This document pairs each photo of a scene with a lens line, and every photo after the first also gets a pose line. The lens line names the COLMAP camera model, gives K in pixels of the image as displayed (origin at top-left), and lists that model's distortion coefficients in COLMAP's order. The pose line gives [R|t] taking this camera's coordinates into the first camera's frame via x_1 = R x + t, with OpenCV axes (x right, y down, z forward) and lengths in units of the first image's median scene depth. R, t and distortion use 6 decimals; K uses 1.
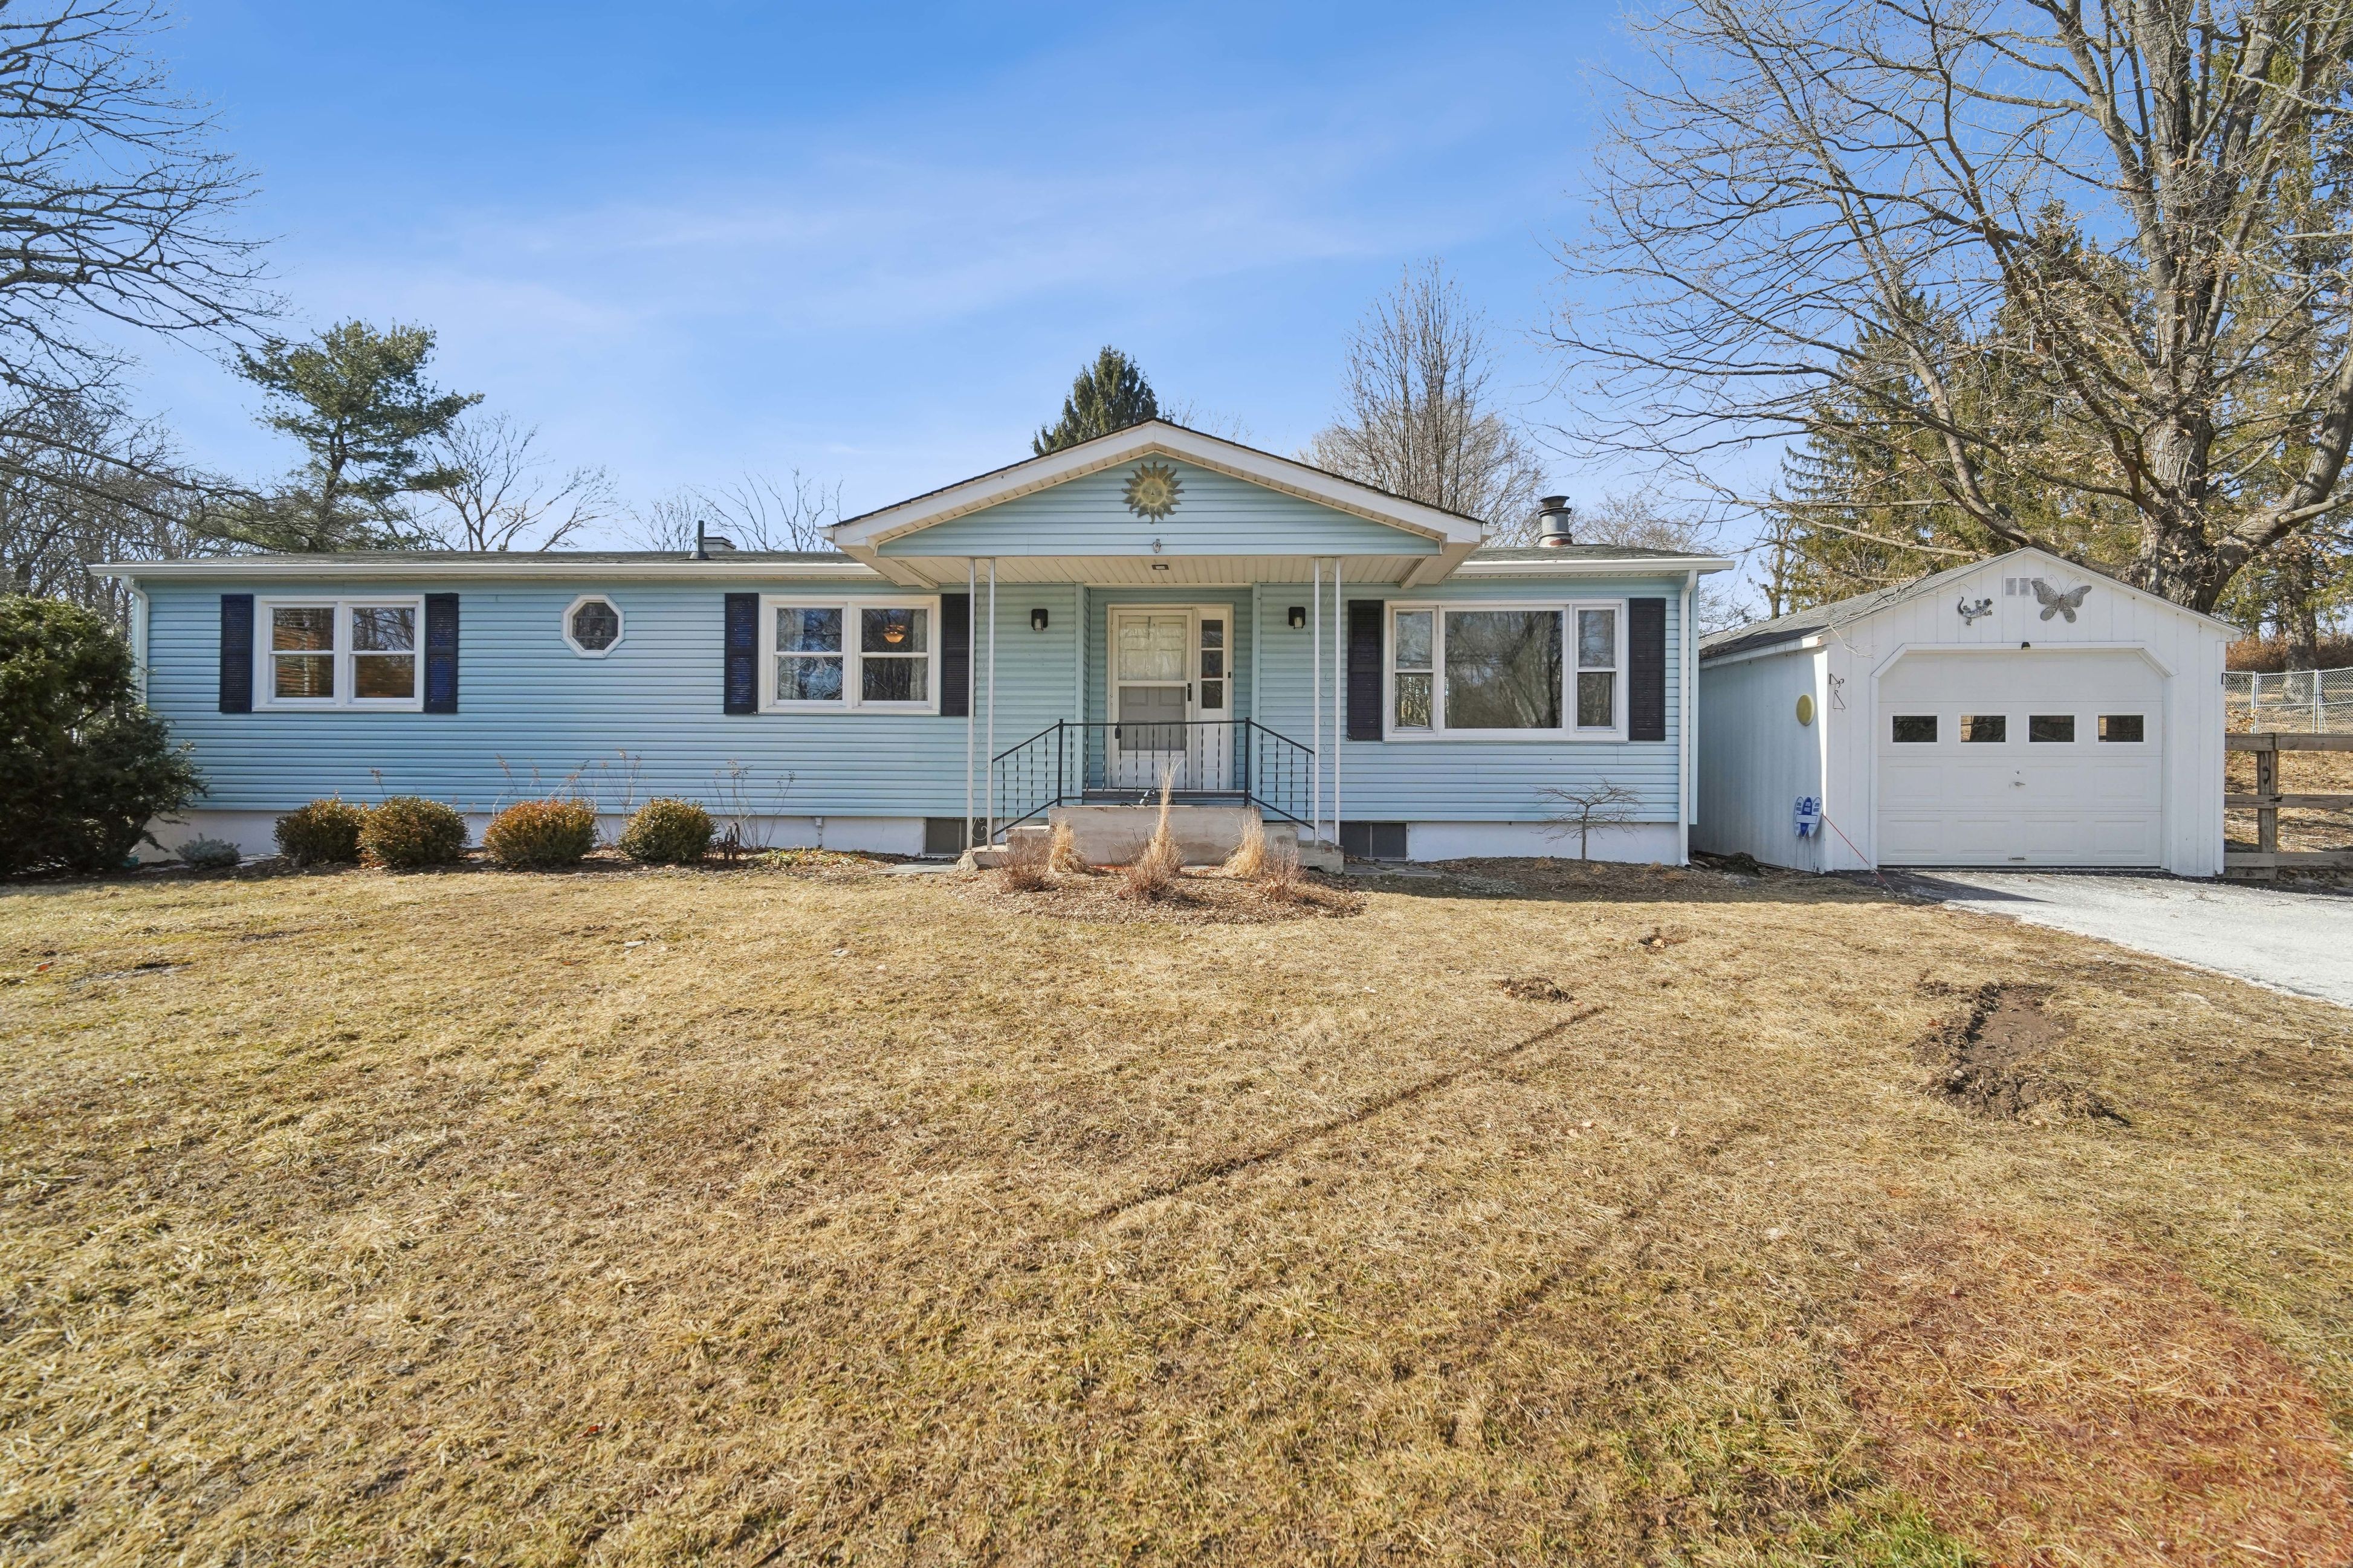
lens RADIAL K [[1125.0, 0, 1169.5], [0, 1125.0, 780.0], [0, 0, 1]] dist [-0.002954, -0.000099]
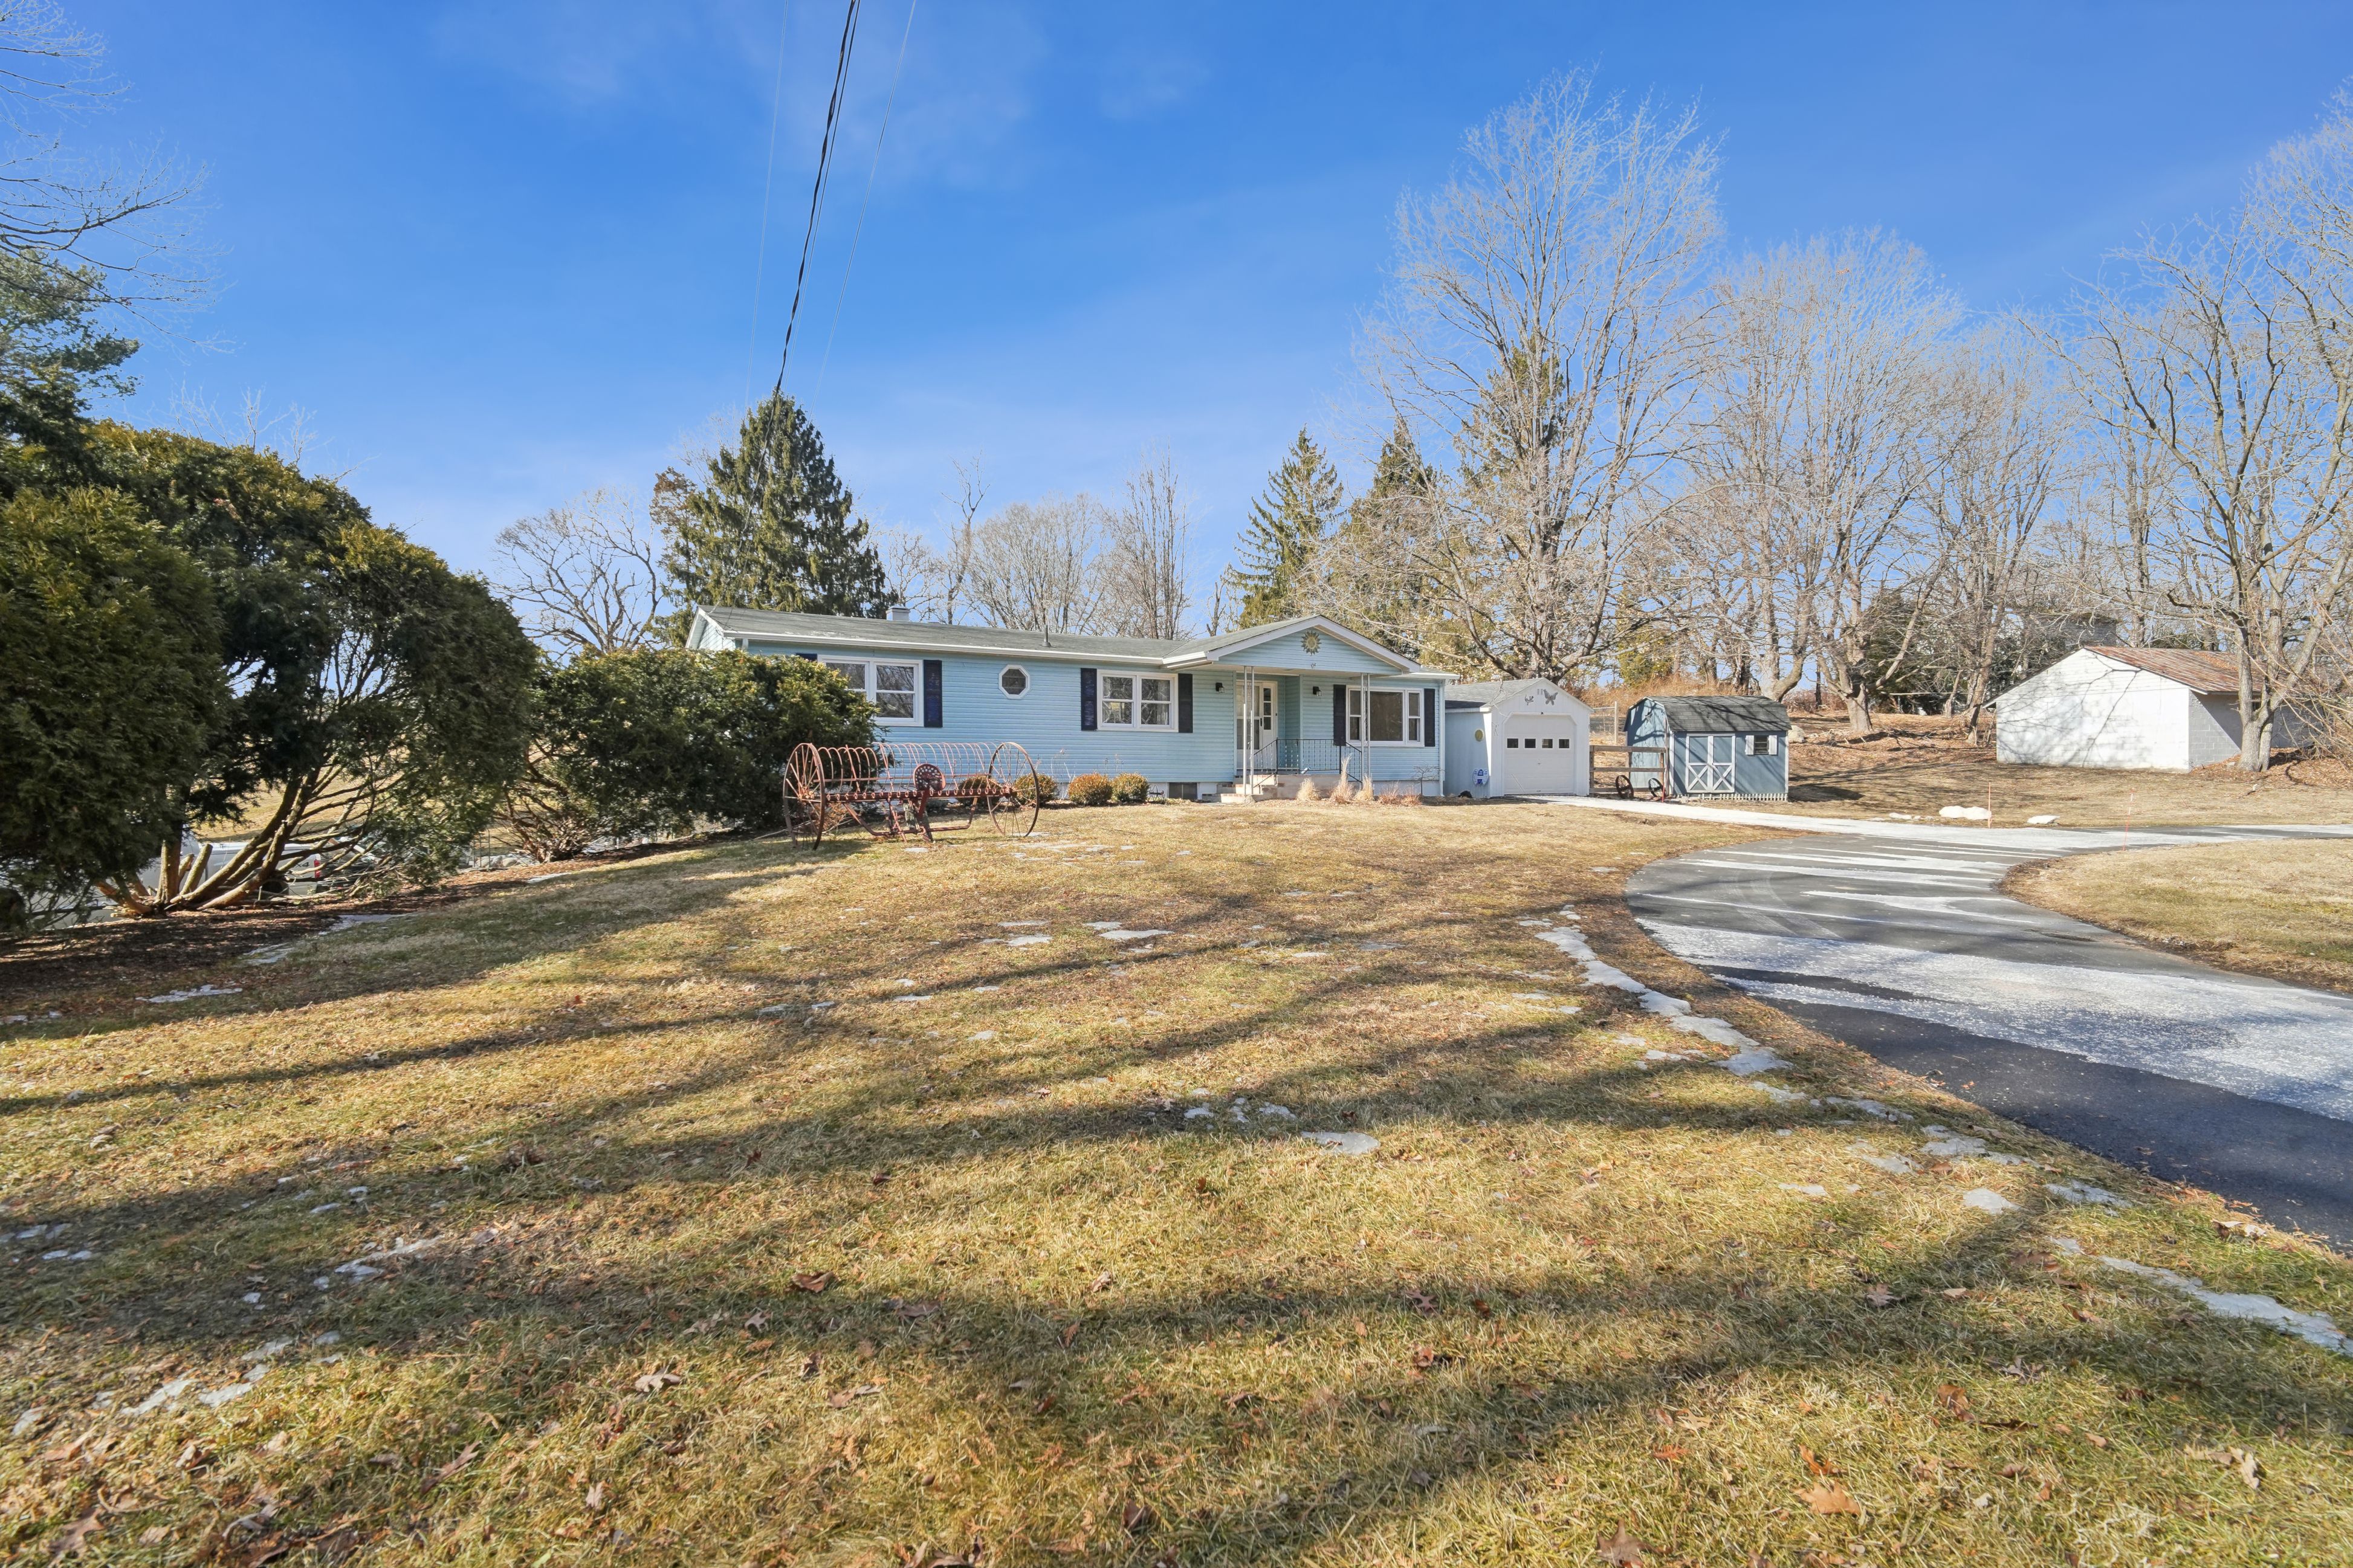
lens RADIAL K [[1125.0, 0, 1169.5], [0, 1125.0, 780.0], [0, 0, 1]] dist [-0.002954, -0.000099]
pose [[0.828759, -0.013298, 0.559447, -1.355530], [0.002396, 0.999793, 0.020216, -0.012664], [-0.559600, -0.015414, 0.828620, -0.683485]]
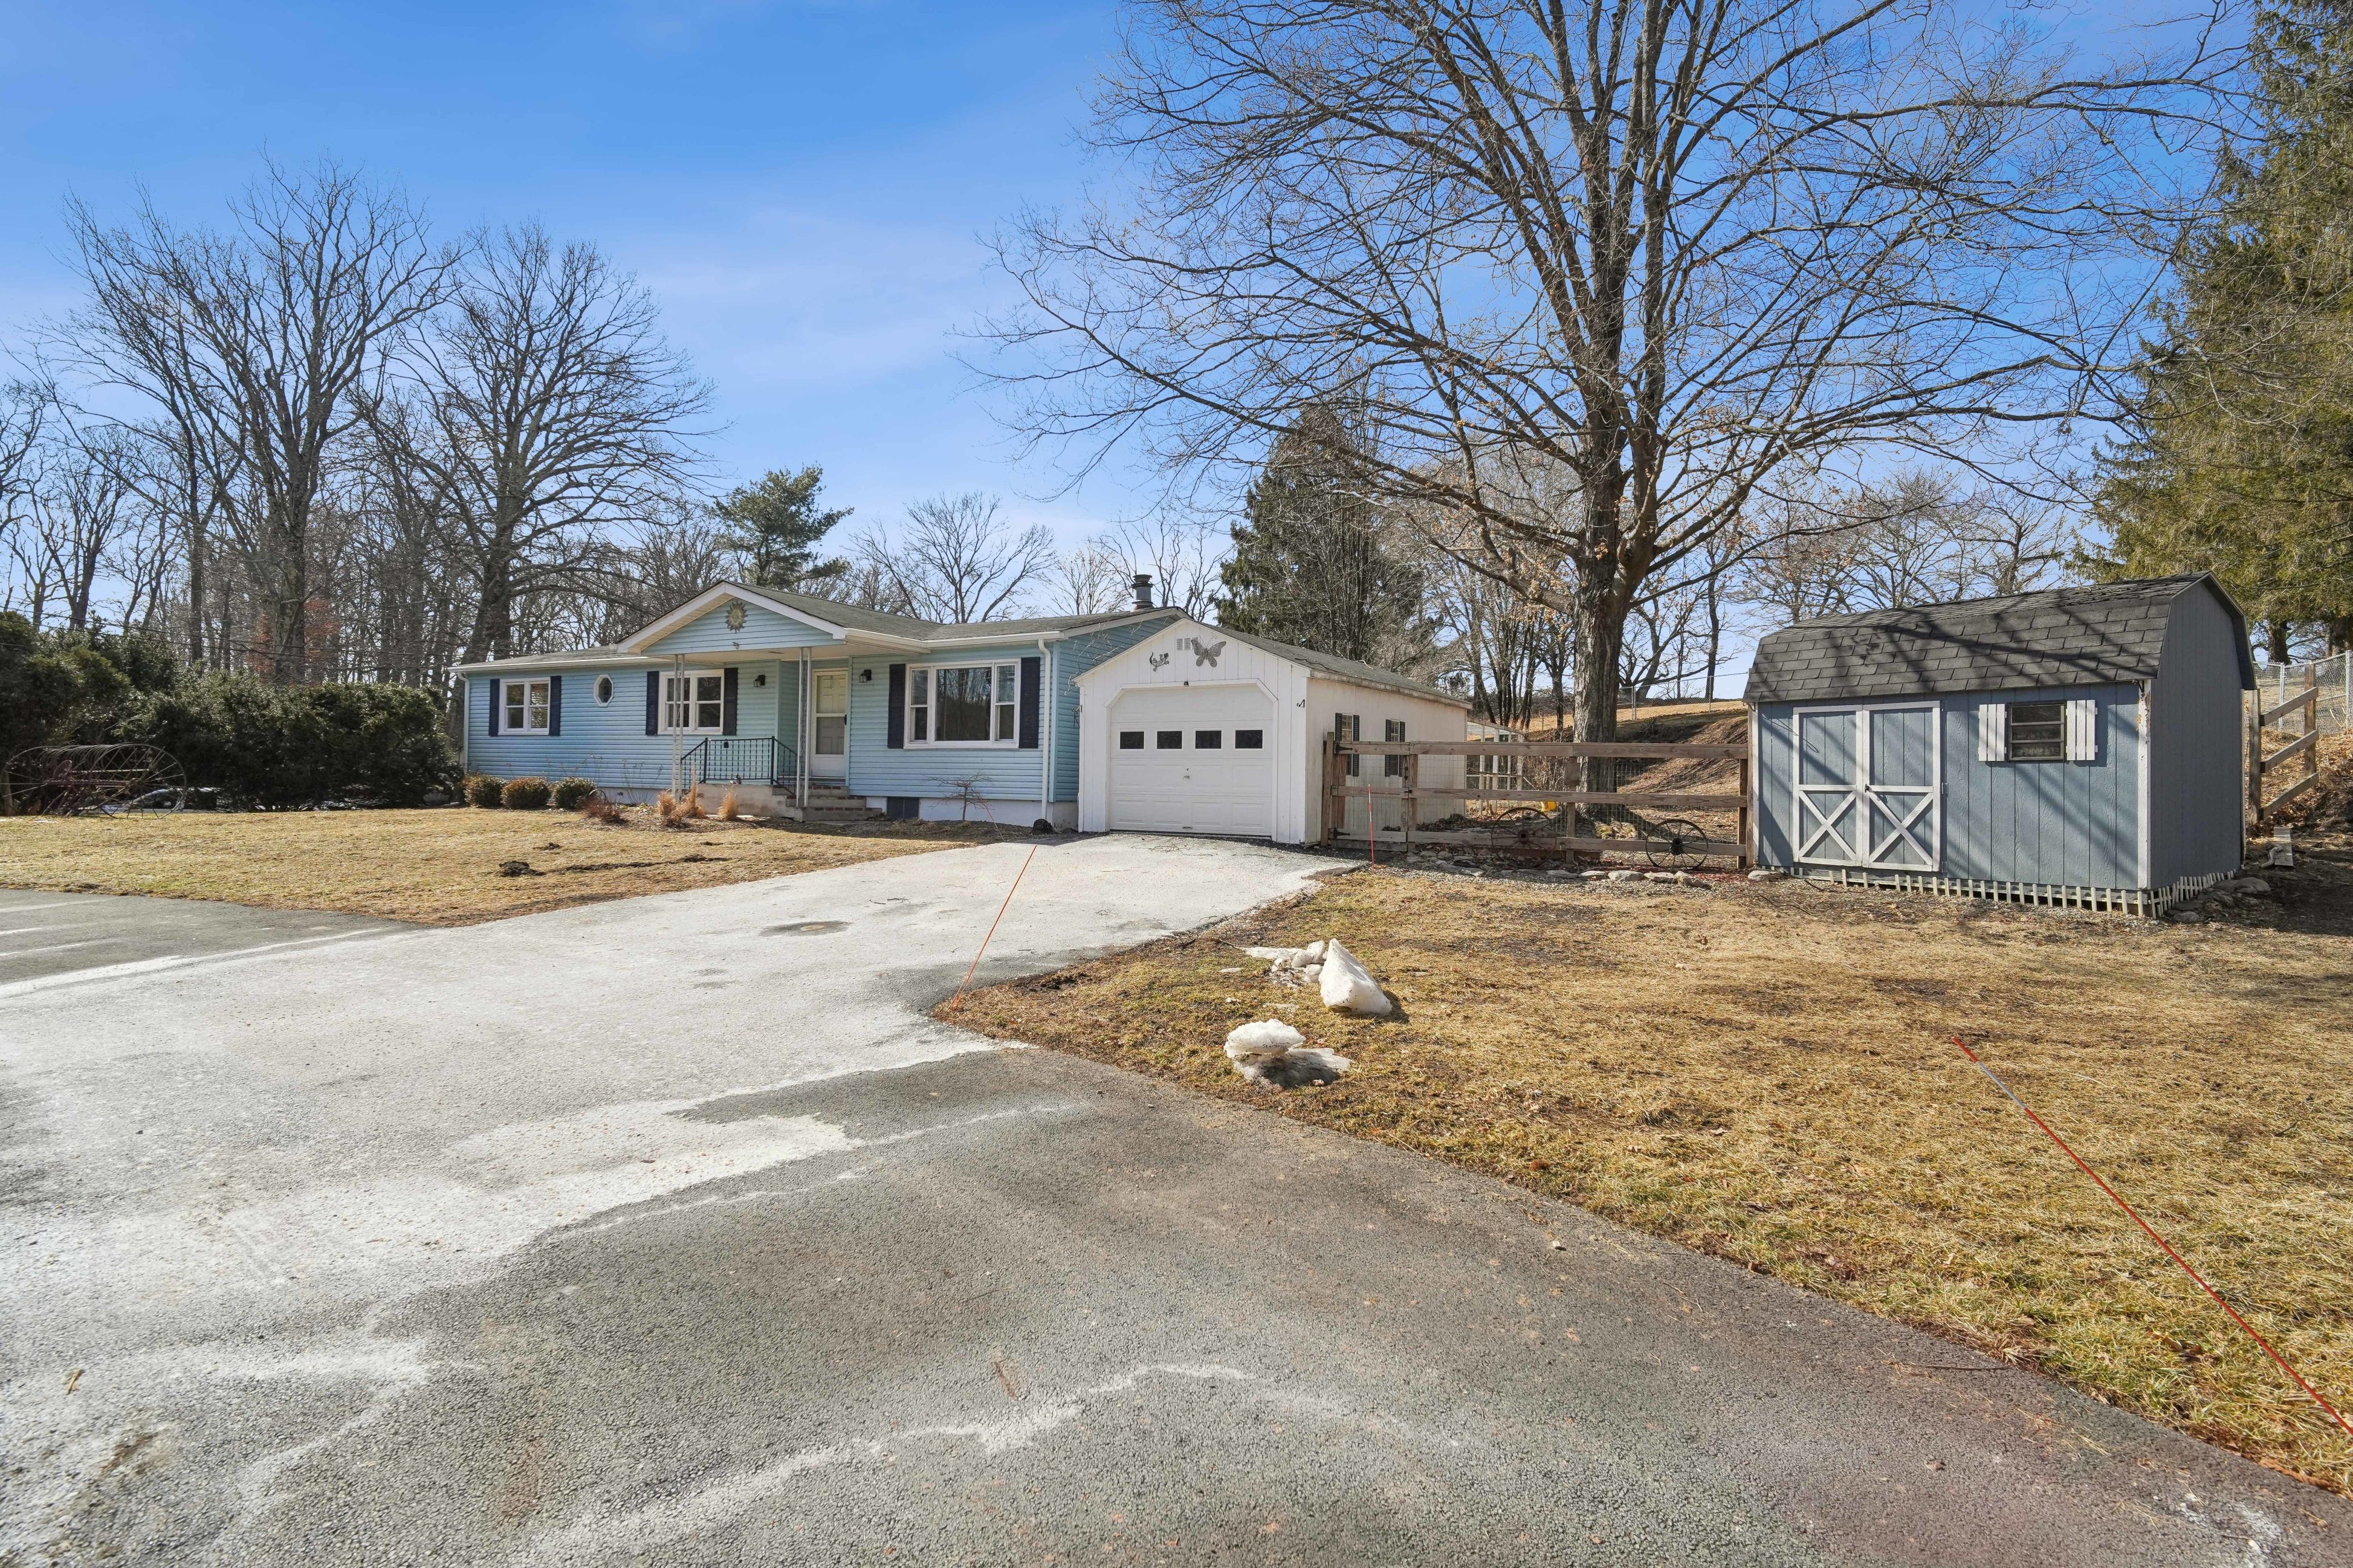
lens RADIAL K [[1089.1, 0, 1176.5], [0, 1089.1, 784.0], [0, 0, 1]] dist [0.000590, 0.000096]
pose [[0.898693, 0.012154, -0.438409, 1.221563], [-0.010503, 0.999926, 0.006189, 0.003477], [0.438452, -0.000957, 0.898754, -0.263884]]
